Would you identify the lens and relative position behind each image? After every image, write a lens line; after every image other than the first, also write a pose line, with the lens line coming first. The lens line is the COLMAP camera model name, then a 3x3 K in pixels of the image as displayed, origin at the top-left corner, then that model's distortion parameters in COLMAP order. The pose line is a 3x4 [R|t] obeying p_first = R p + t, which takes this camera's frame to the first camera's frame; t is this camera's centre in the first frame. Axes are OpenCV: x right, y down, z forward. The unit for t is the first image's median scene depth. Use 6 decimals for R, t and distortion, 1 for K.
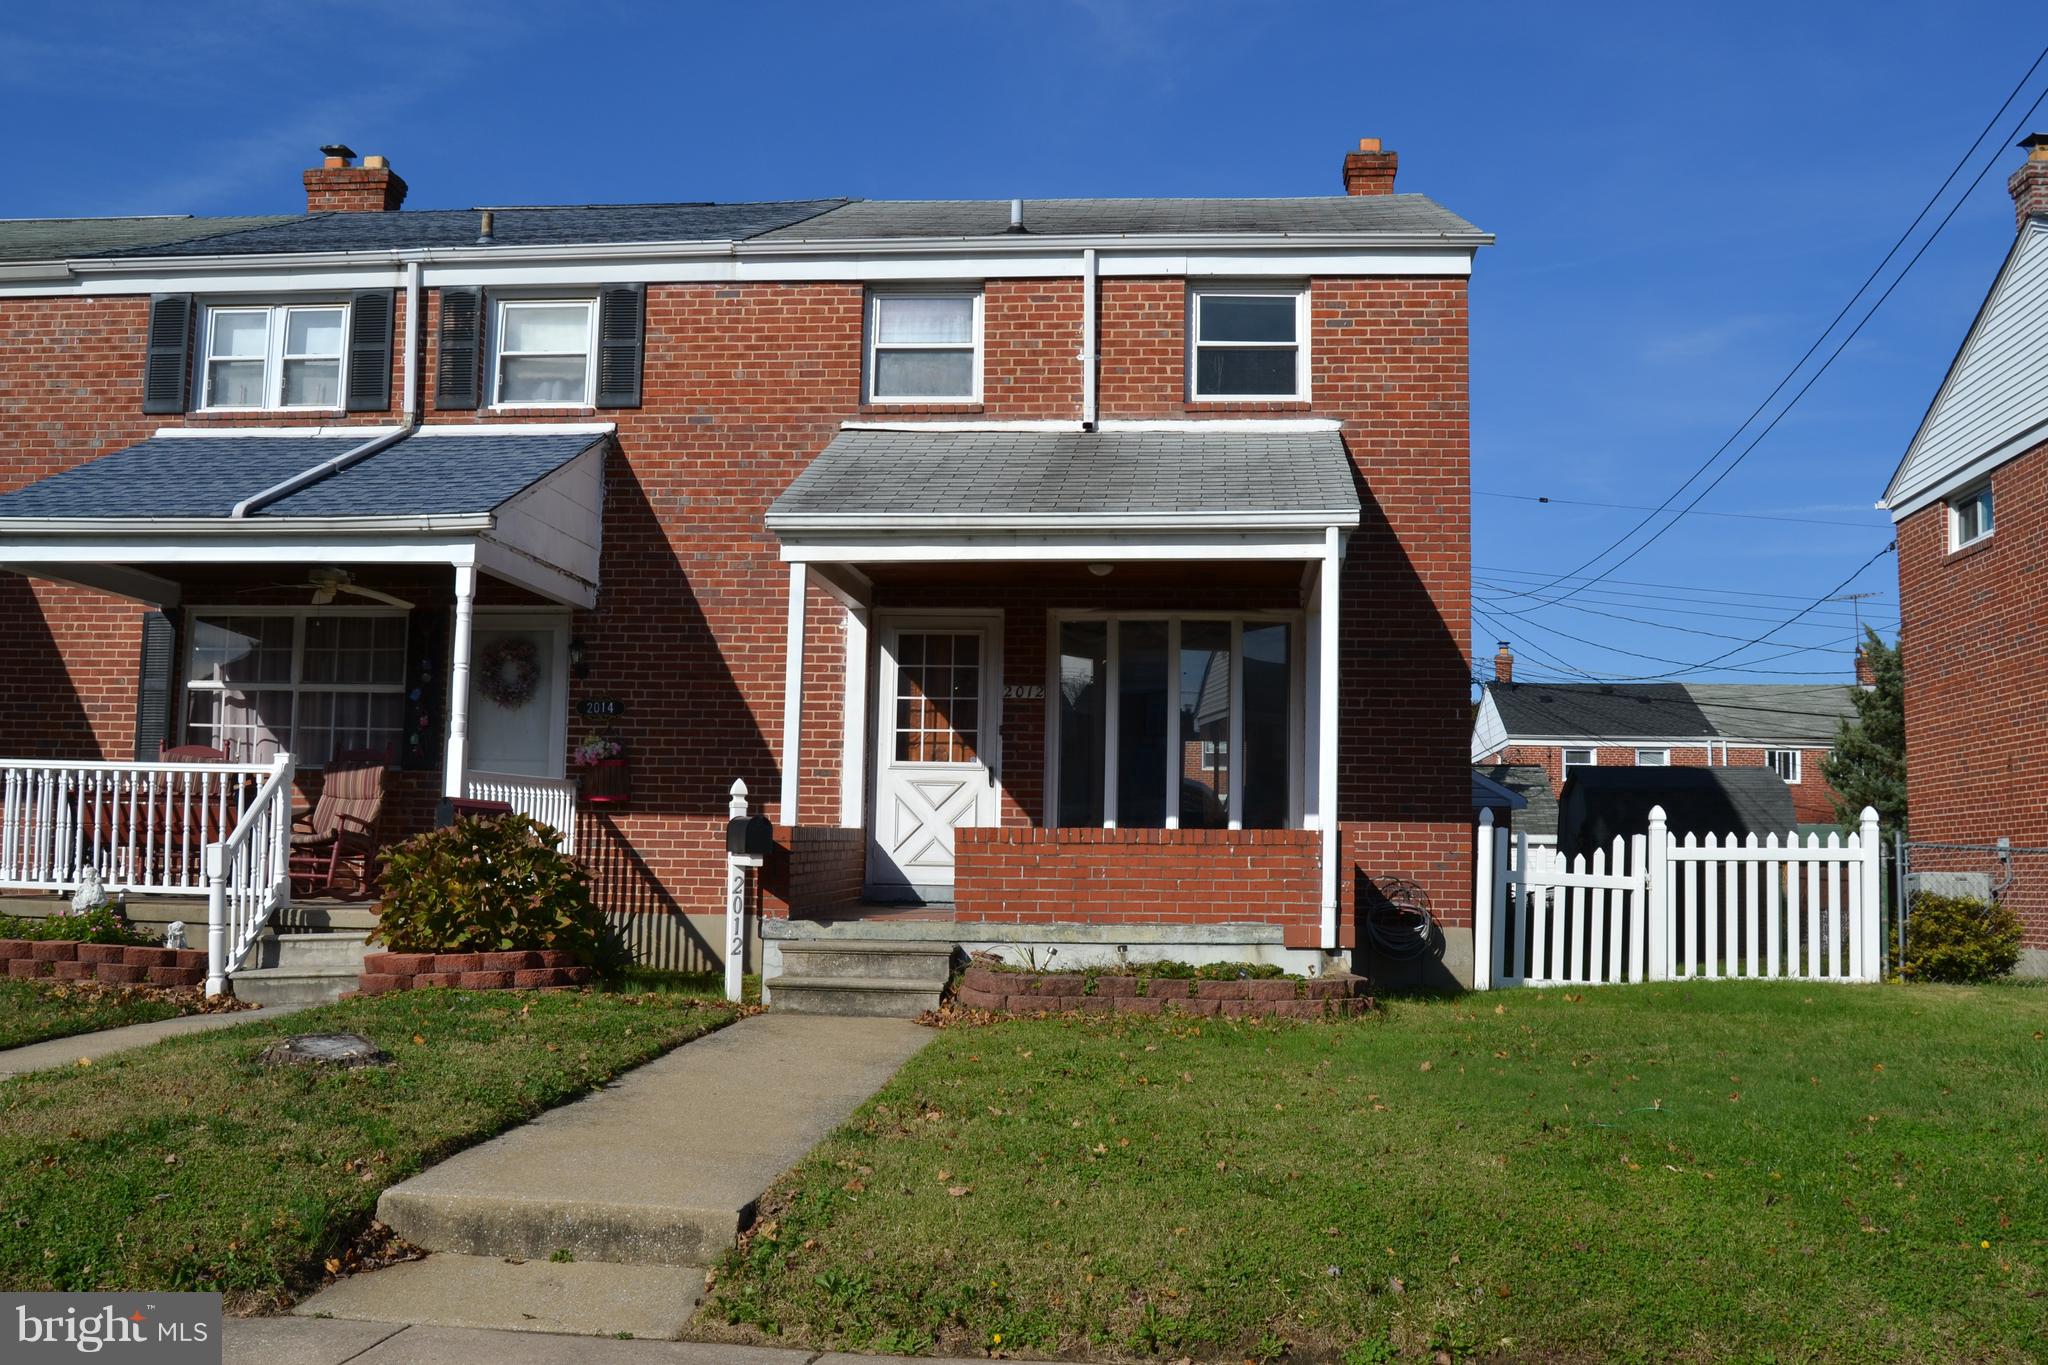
lens RADIAL K [[1979.7, 0, 1024.0], [0, 1979.7, 682.5], [0, 0, 1]] dist [-0.078234, -0.004433]
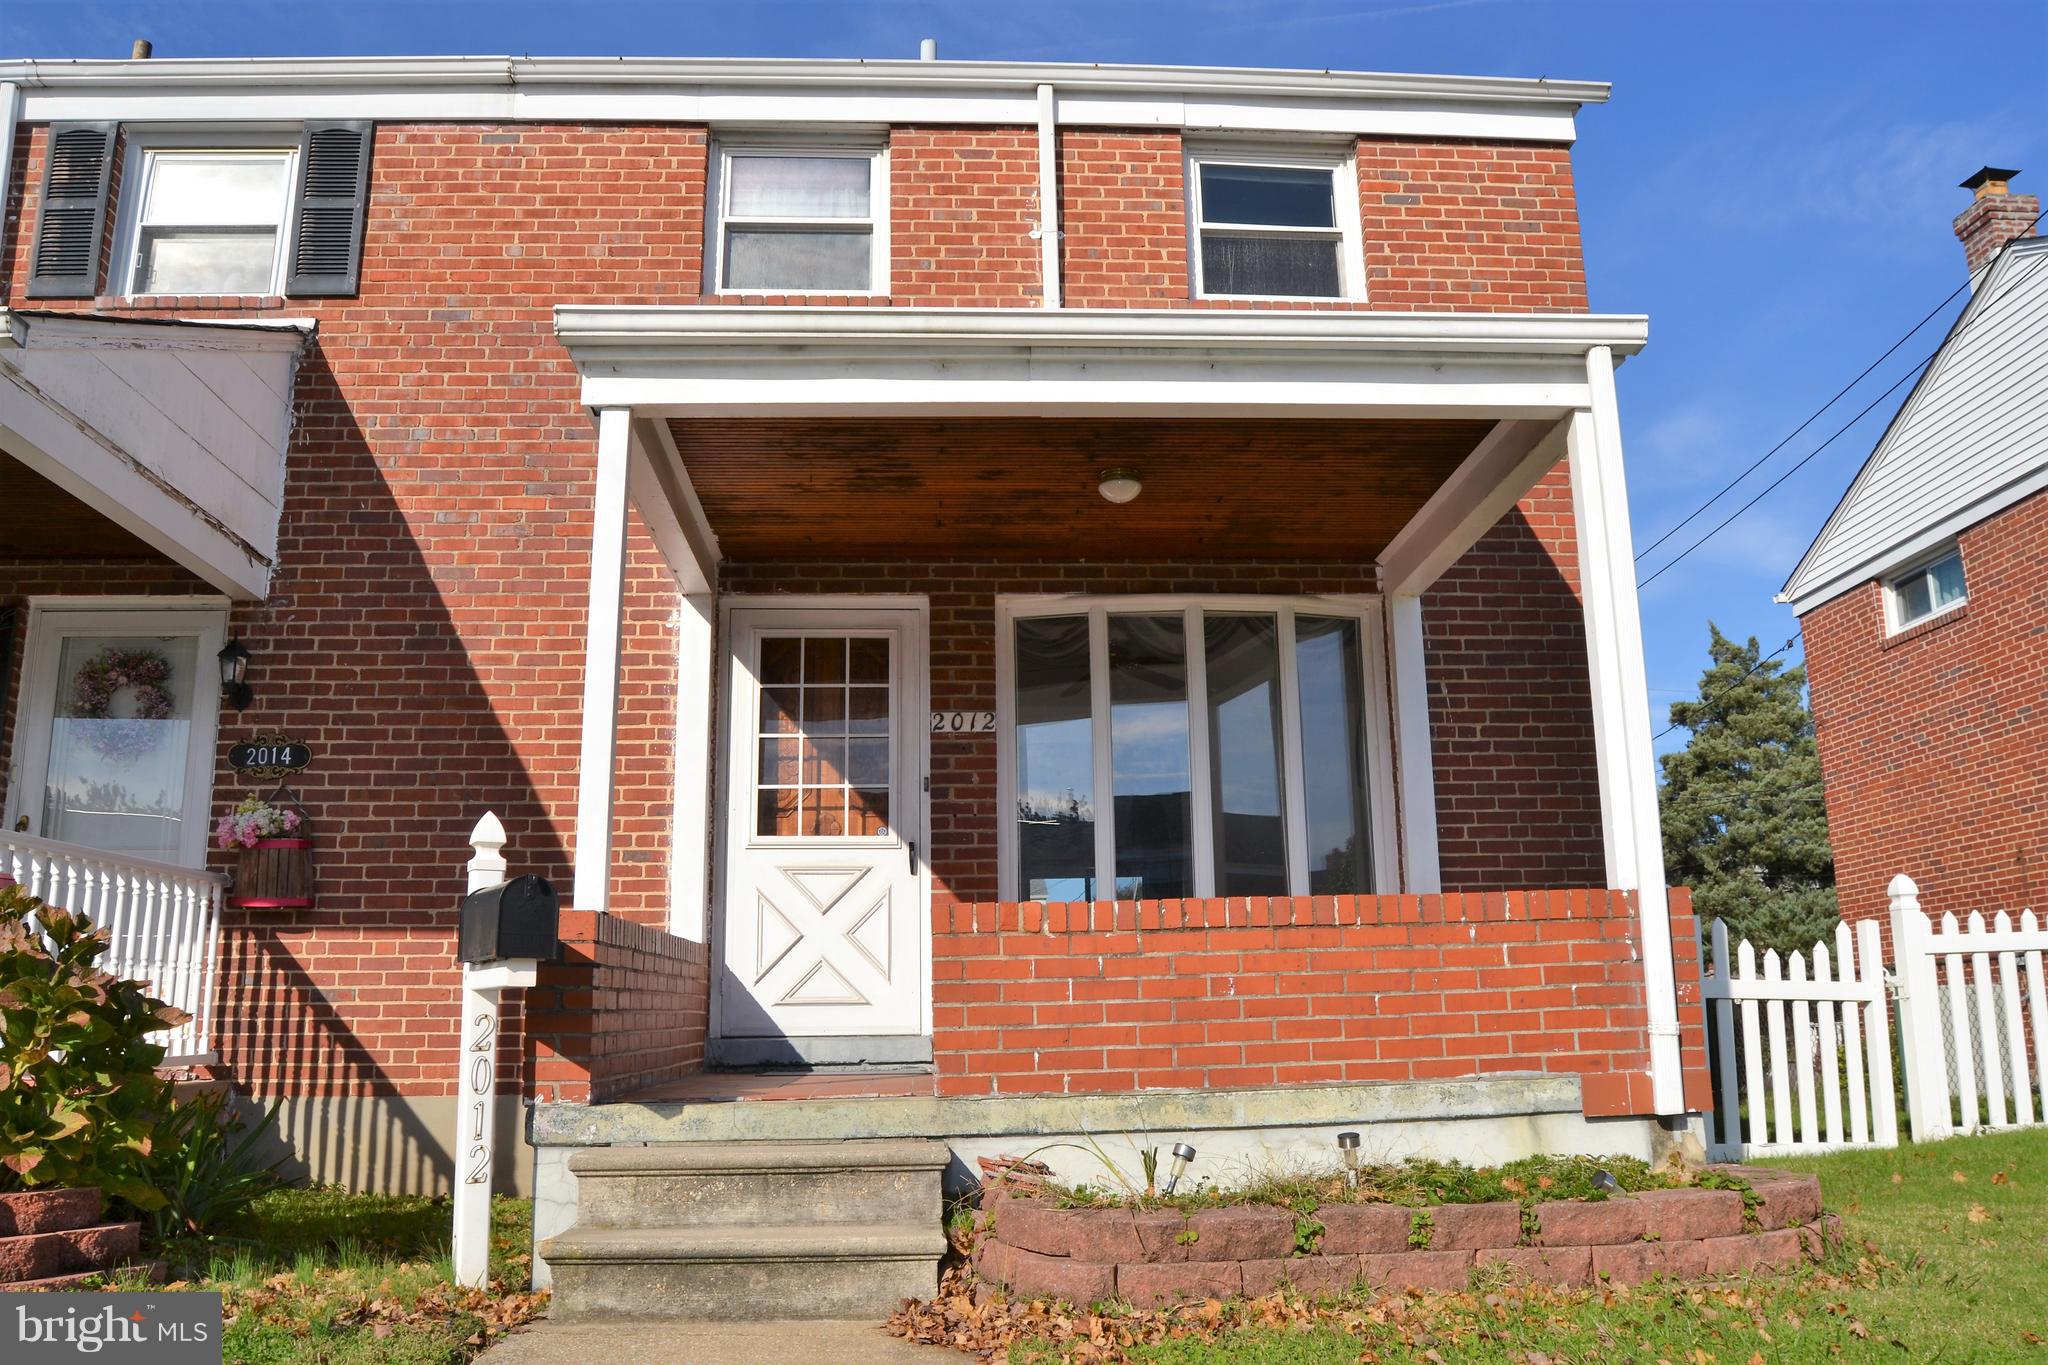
lens RADIAL K [[1628.0, 0, 1031.5], [0, 1628.0, 681.5], [0, 0, 1]] dist [-0.099432, 0.044474]
pose [[0.986479, 0.001501, 0.163883, -0.063468], [0.018974, 0.992188, -0.123301, 0.056003], [-0.162787, 0.124743, 0.978744, 0.480999]]
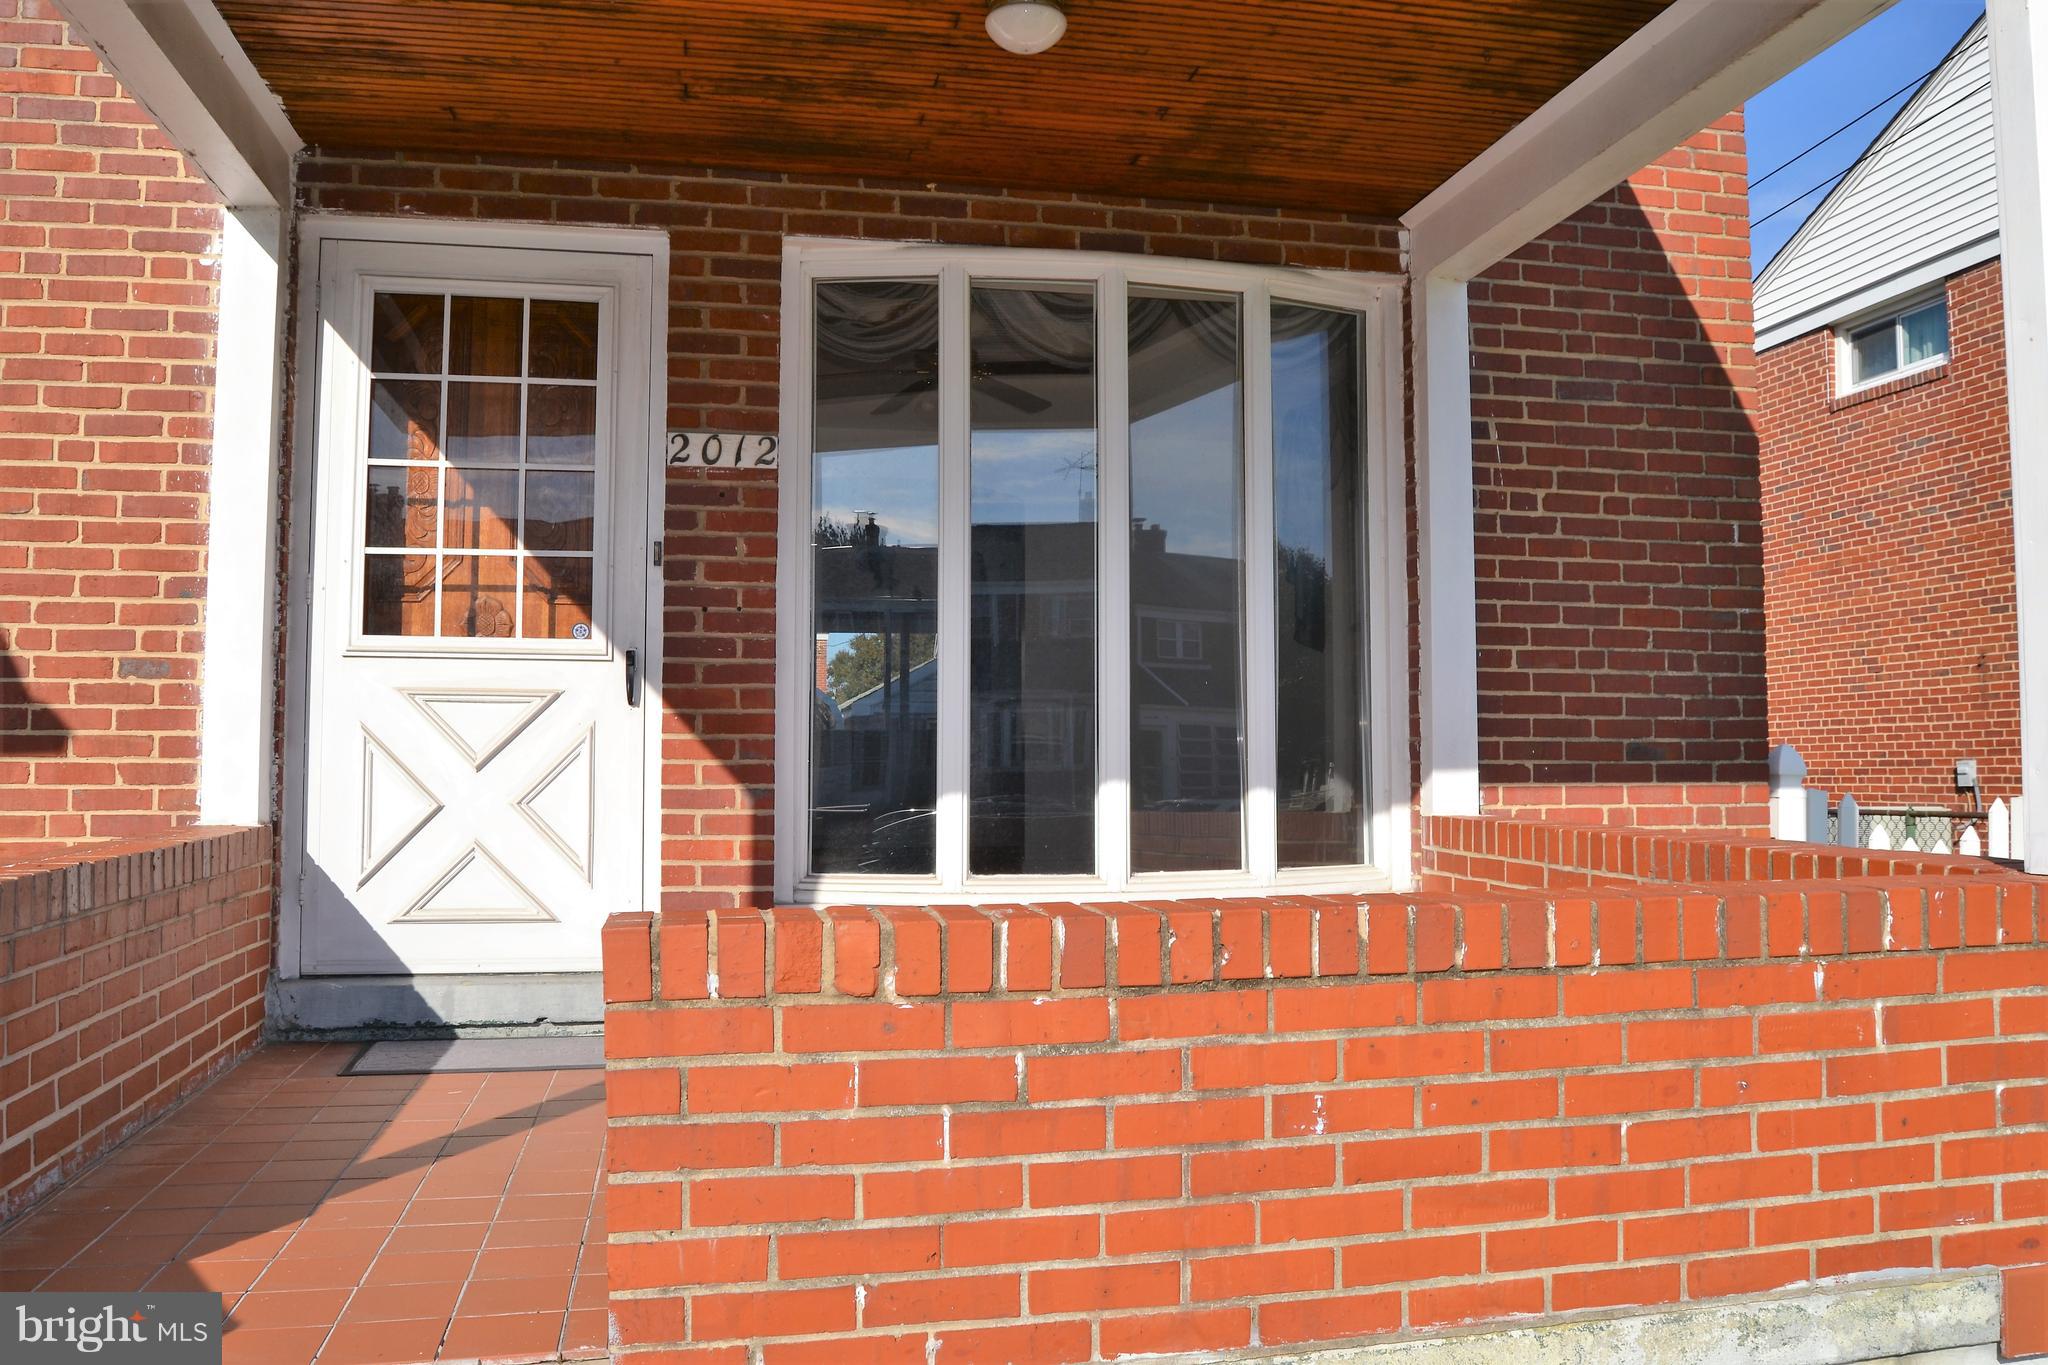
lens RADIAL K [[1628.0, 0, 1031.5], [0, 1628.0, 681.5], [0, 0, 1]] dist [-0.099432, 0.044474]
pose [[0.955857, -0.002319, 0.293824, -0.034038], [-0.011660, 0.998882, 0.045818, 0.033304], [-0.293601, -0.047222, 0.954761, 0.683053]]
